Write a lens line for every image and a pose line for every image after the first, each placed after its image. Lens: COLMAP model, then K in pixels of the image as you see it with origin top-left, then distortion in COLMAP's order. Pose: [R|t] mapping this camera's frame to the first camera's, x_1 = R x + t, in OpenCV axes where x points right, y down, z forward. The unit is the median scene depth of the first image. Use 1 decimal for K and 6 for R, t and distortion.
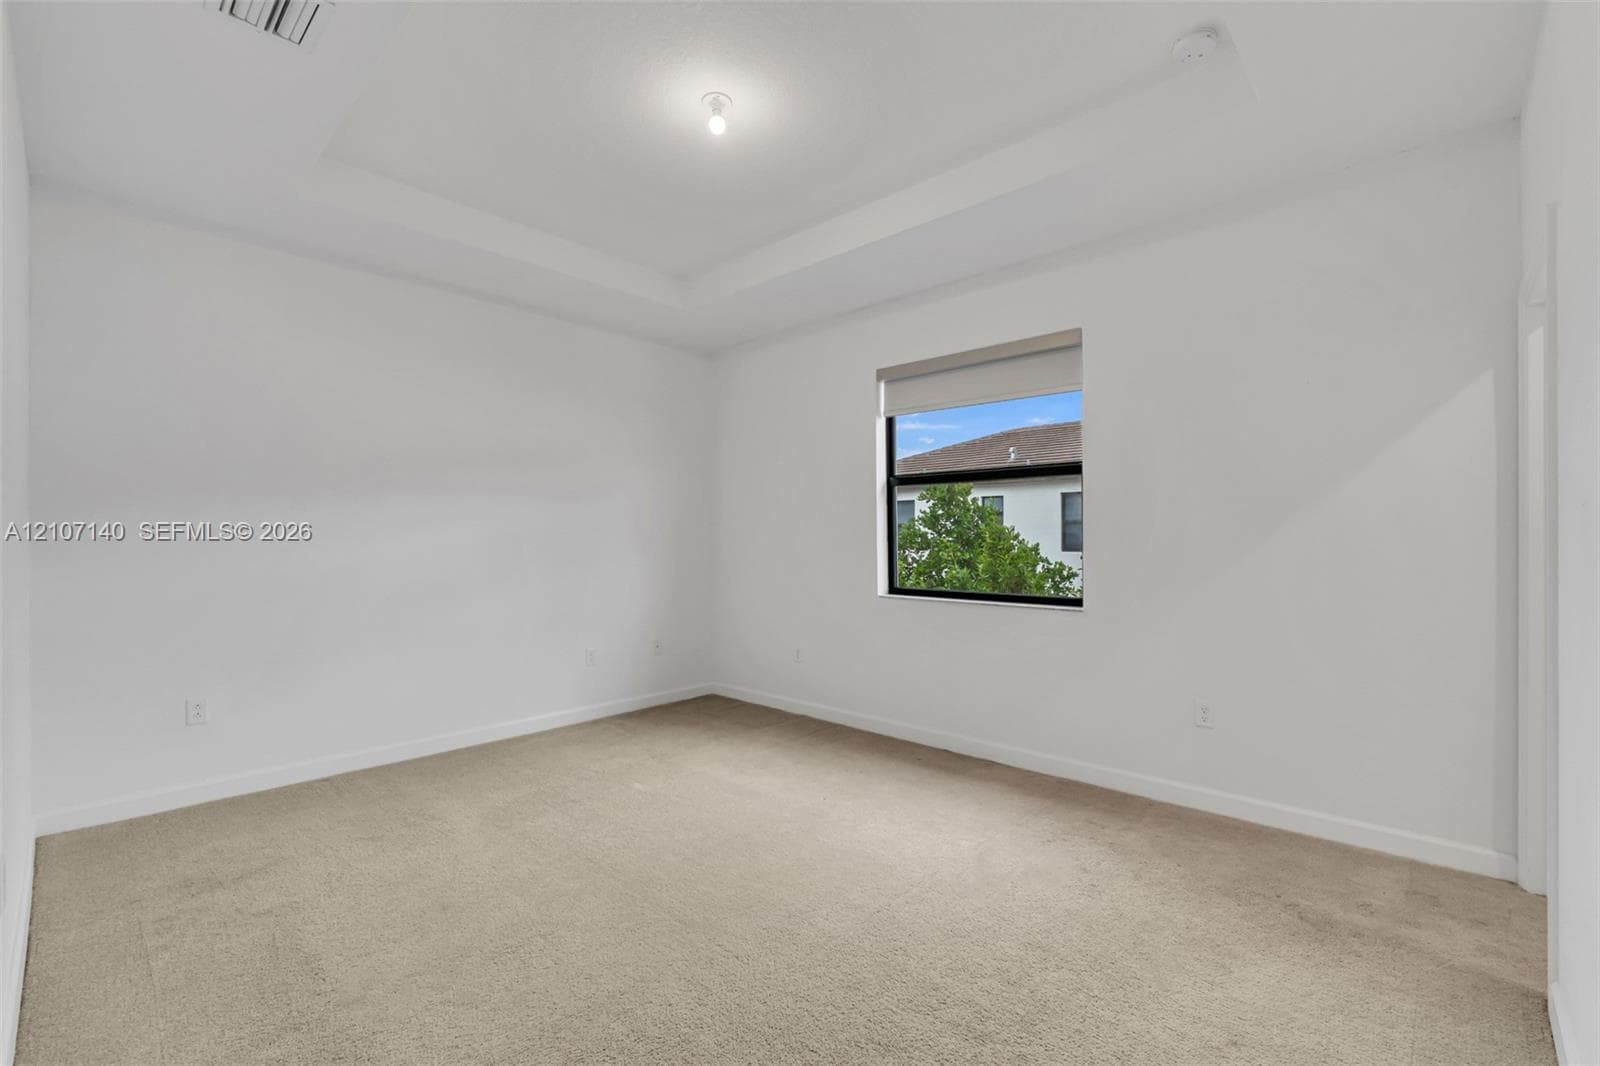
lens RADIAL K [[675.9, 0, 803.3], [0, 675.9, 535.3], [0, 0, 1]] dist [-0.011311, -0.000423]
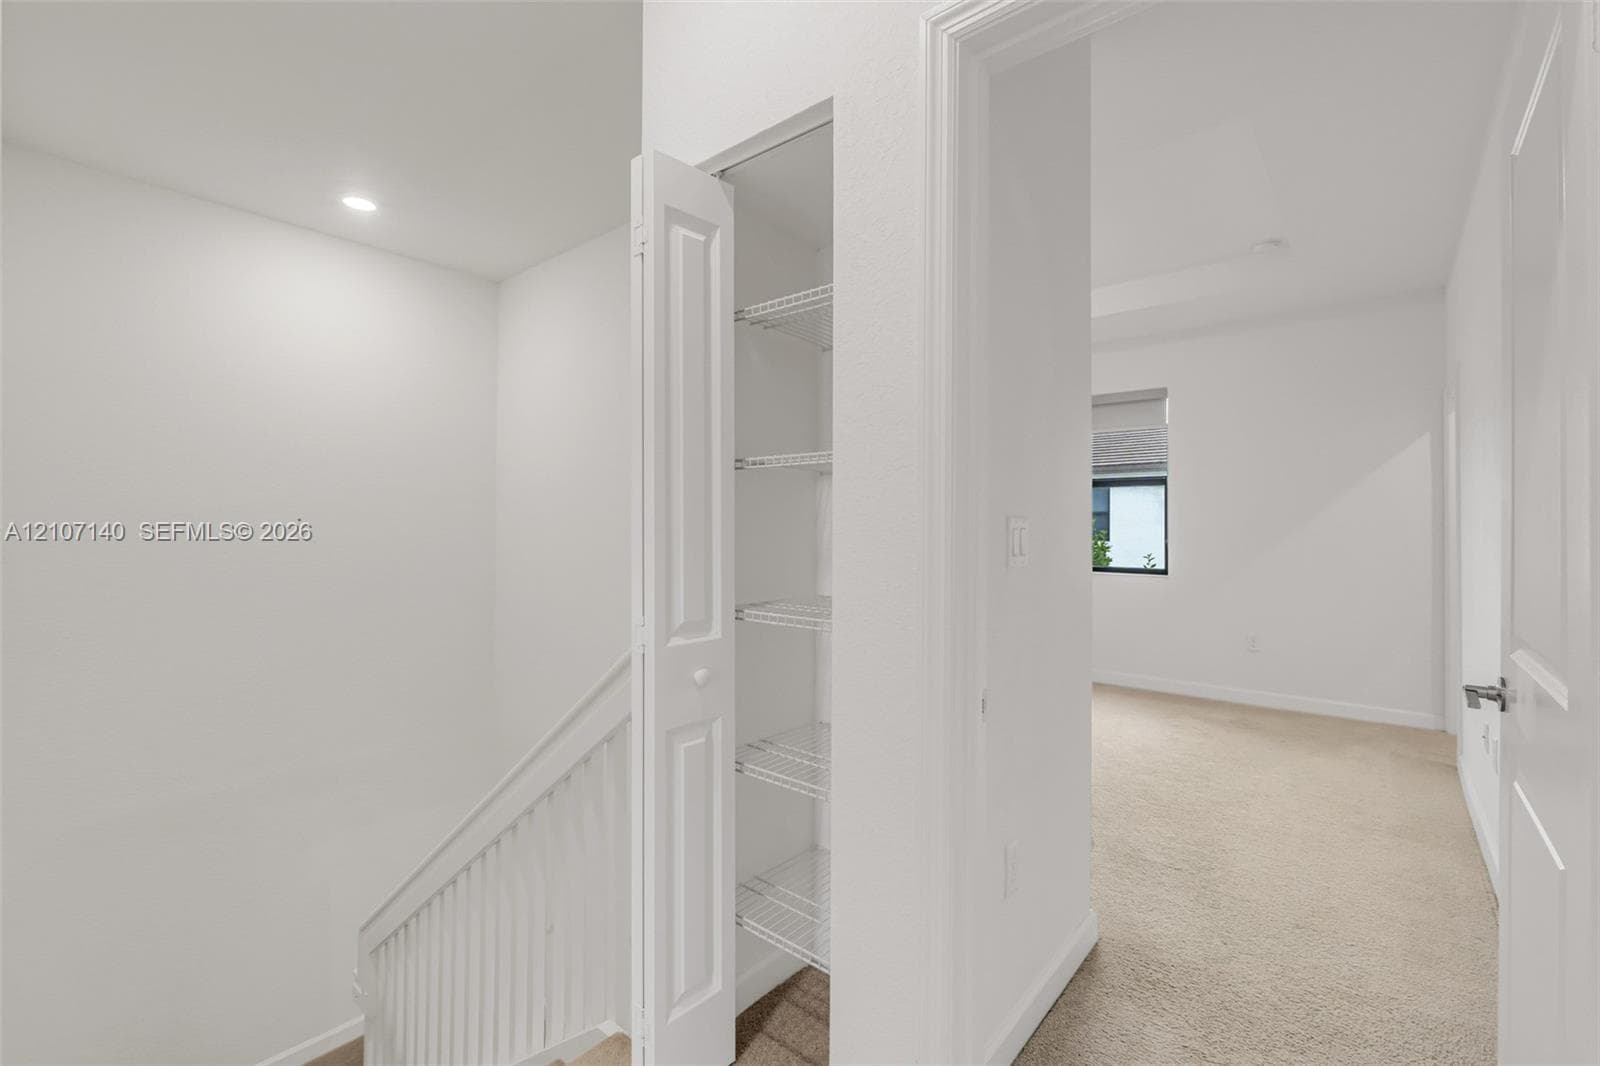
lens RADIAL K [[675.9, 0, 802.1], [0, 675.9, 532.6], [0, 0, 1]] dist [-0.011311, -0.000423]
pose [[0.999131, -0.004099, 0.041470, -0.630802], [0.004050, 0.999991, 0.001274, 0.006740], [-0.041475, -0.001105, 0.999139, -0.631425]]
